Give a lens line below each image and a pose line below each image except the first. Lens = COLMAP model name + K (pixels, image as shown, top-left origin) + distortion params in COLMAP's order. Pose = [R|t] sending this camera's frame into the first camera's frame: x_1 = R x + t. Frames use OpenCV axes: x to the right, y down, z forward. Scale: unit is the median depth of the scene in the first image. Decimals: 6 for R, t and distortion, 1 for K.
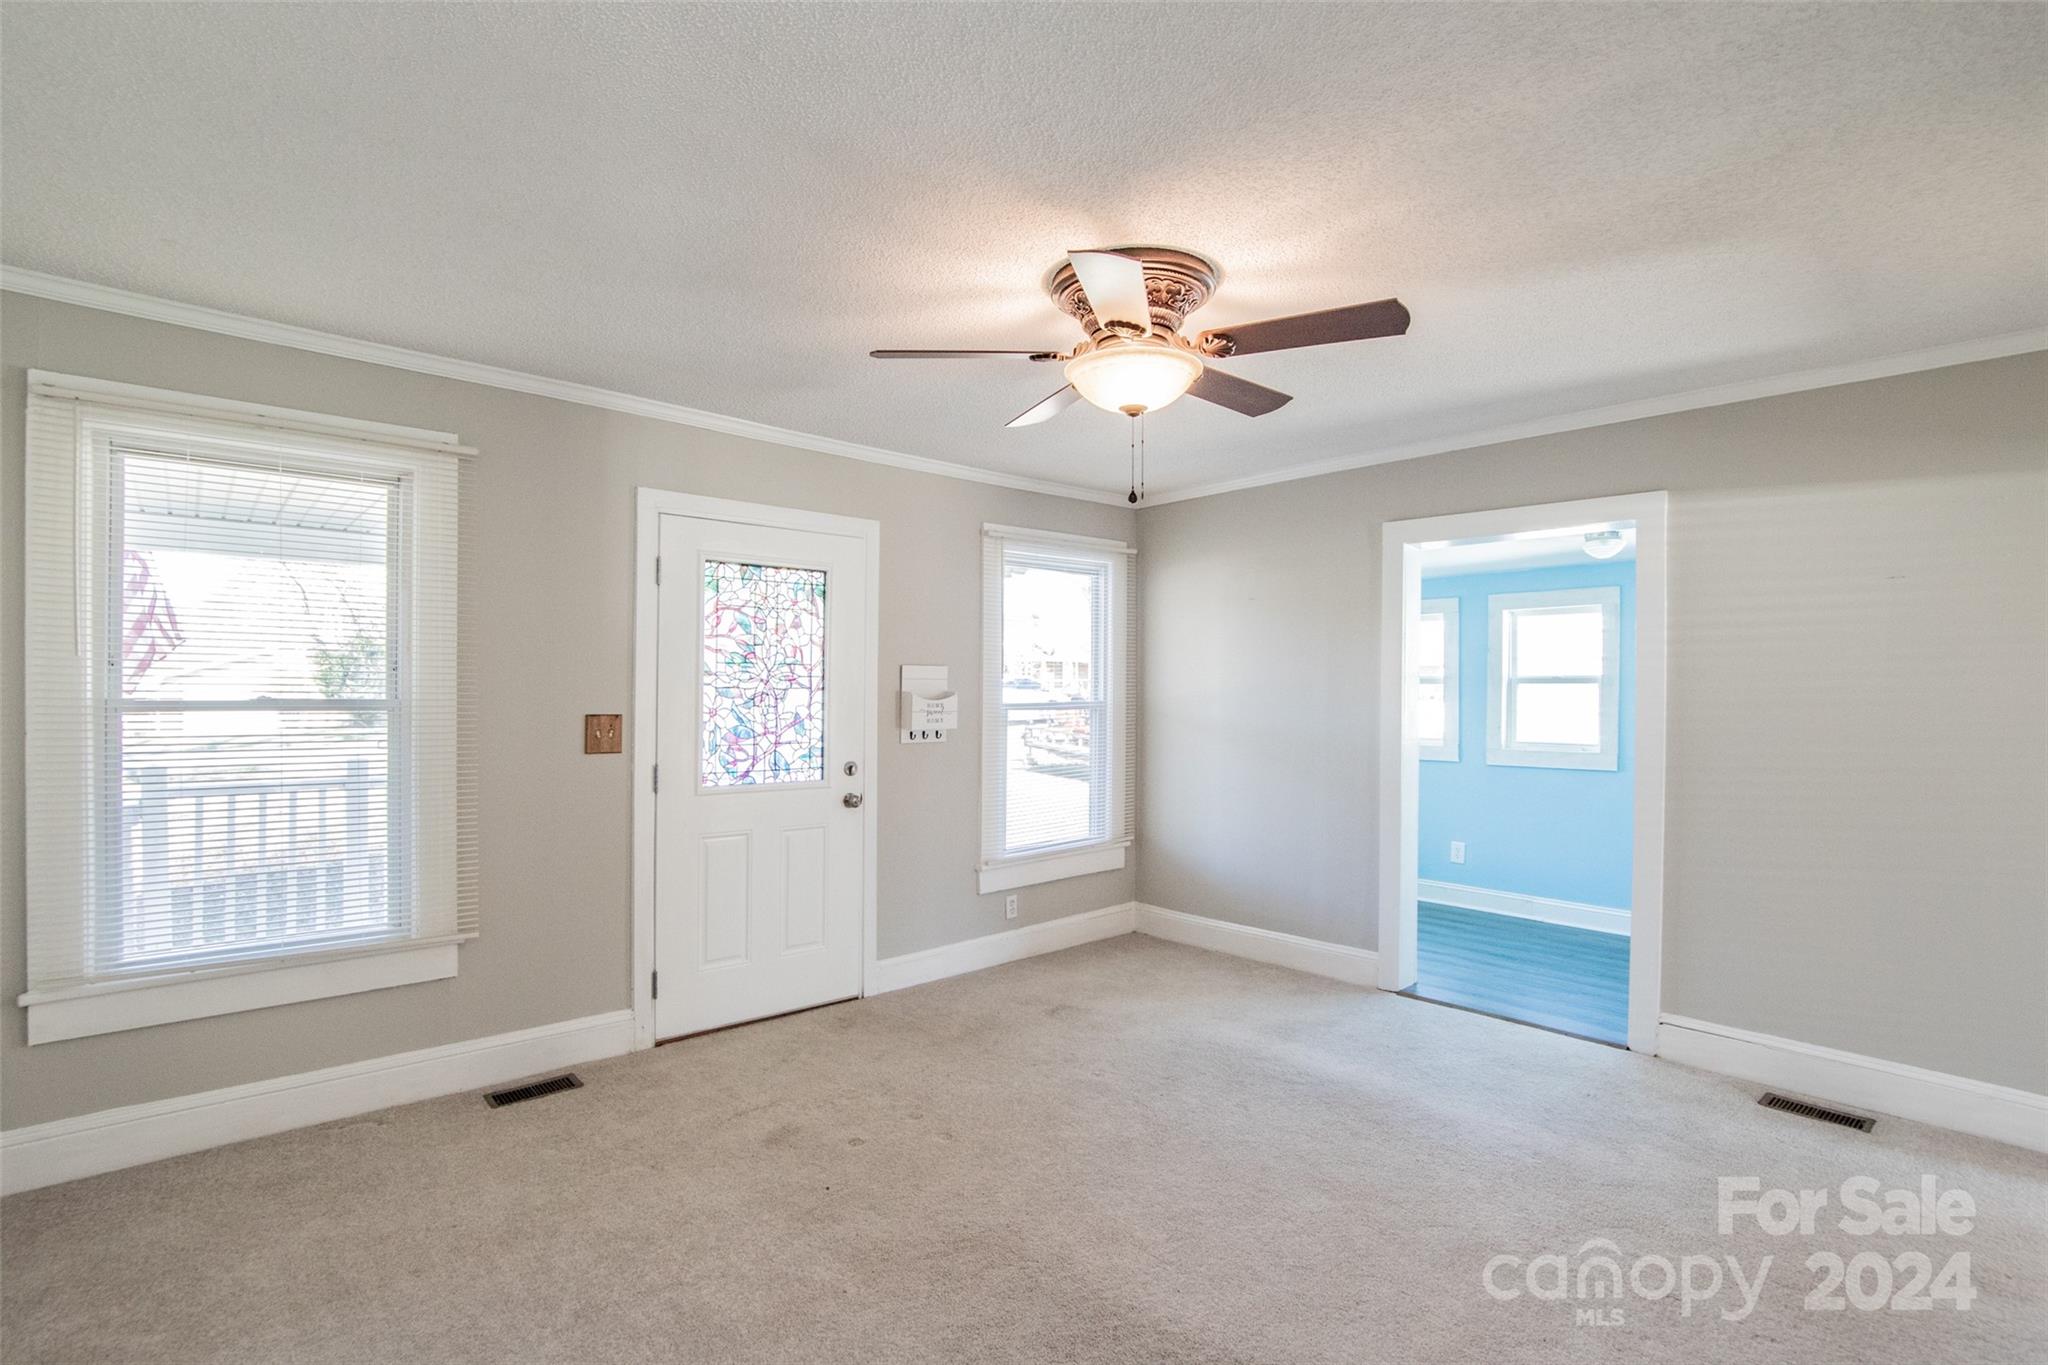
lens RADIAL K [[957.9, 0, 1019.9], [0, 957.9, 685.0], [0, 0, 1]] dist [-0.038875, 0.009252]
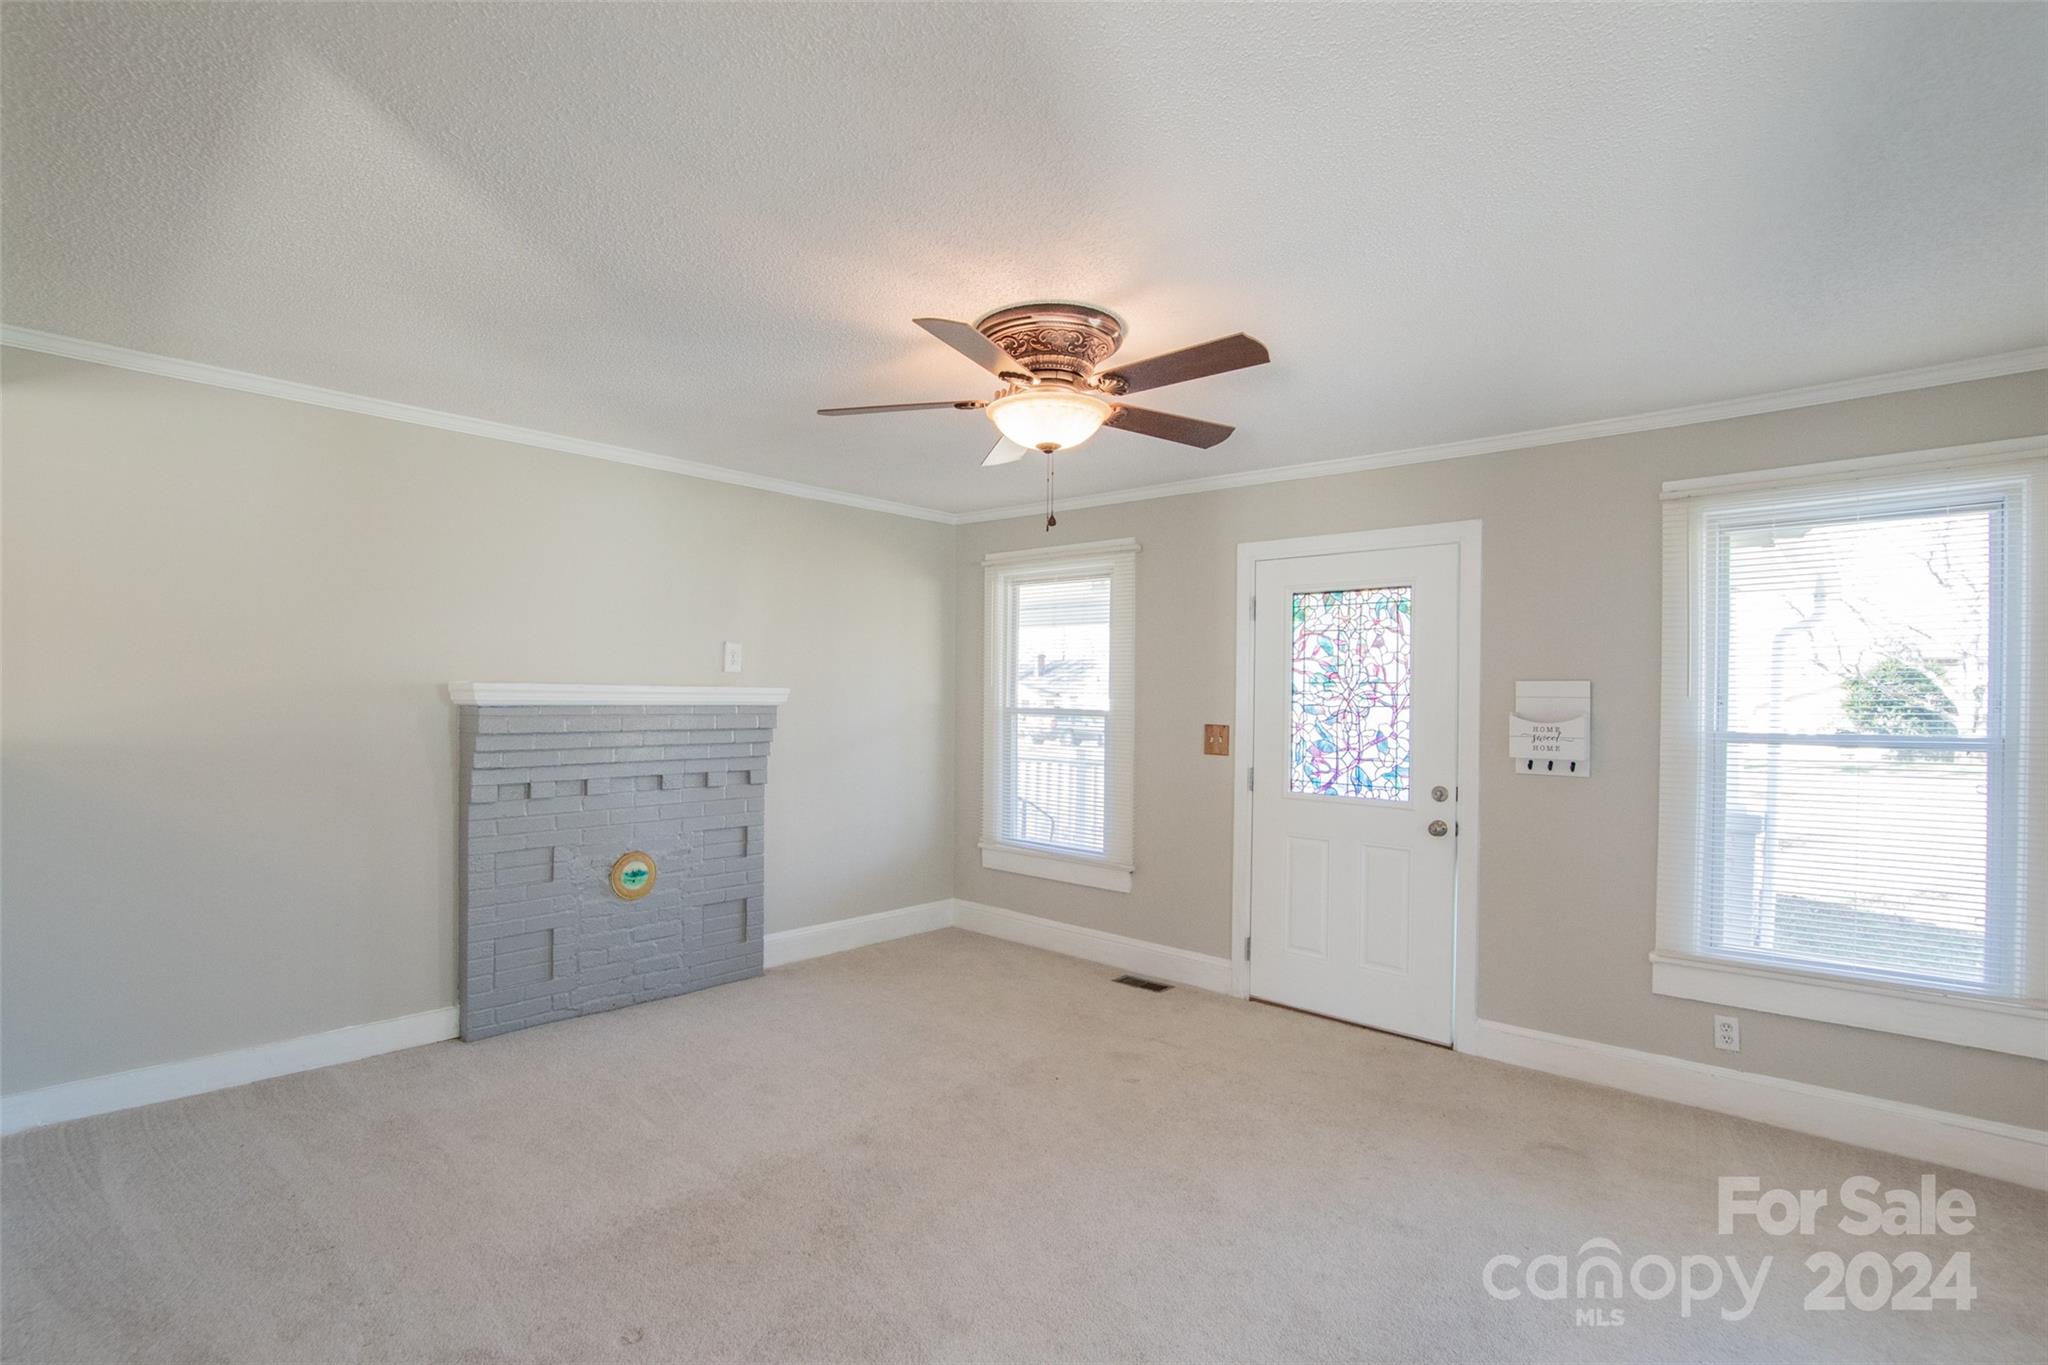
lens RADIAL K [[957.9, 0, 1019.9], [0, 957.9, 685.0], [0, 0, 1]] dist [-0.038875, 0.009252]
pose [[0.107342, -0.021655, -0.993986, 0.748568], [-0.014466, 0.999623, -0.023340, 0.010029], [0.994117, 0.016885, 0.106989, 0.532681]]
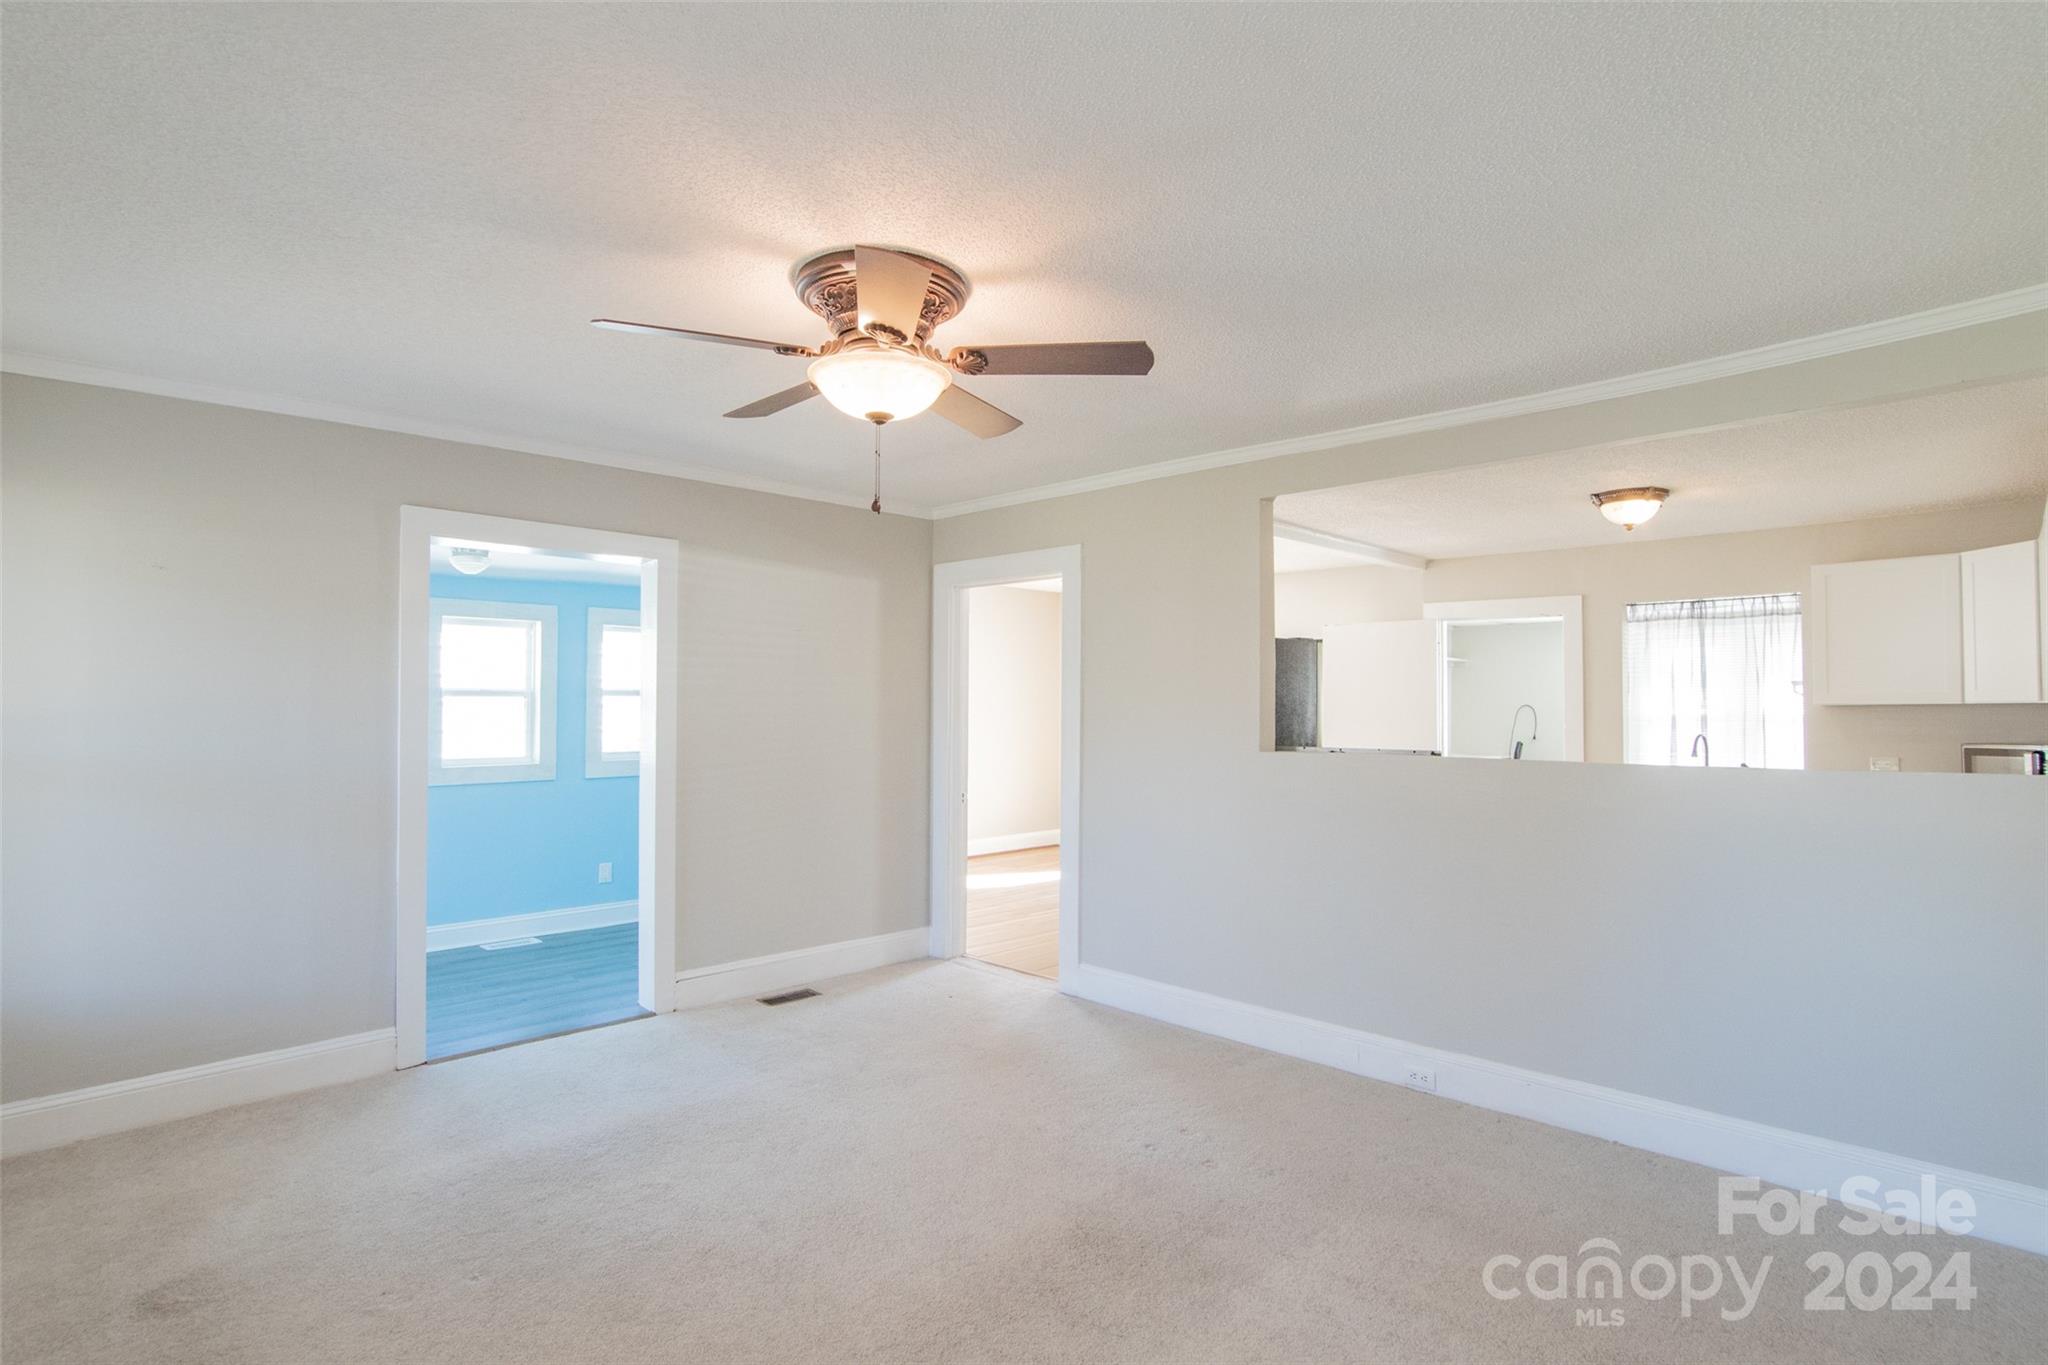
lens RADIAL K [[1008.1, 0, 999.4], [0, 1008.1, 694.8], [0, 0, 1]] dist [-0.046035, 0.007276]
pose [[-0.033963, 0.001052, 0.999423, -0.545672], [-0.001765, 0.999998, -0.001113, -0.003227], [-0.999422, -0.001802, -0.033961, 0.573961]]
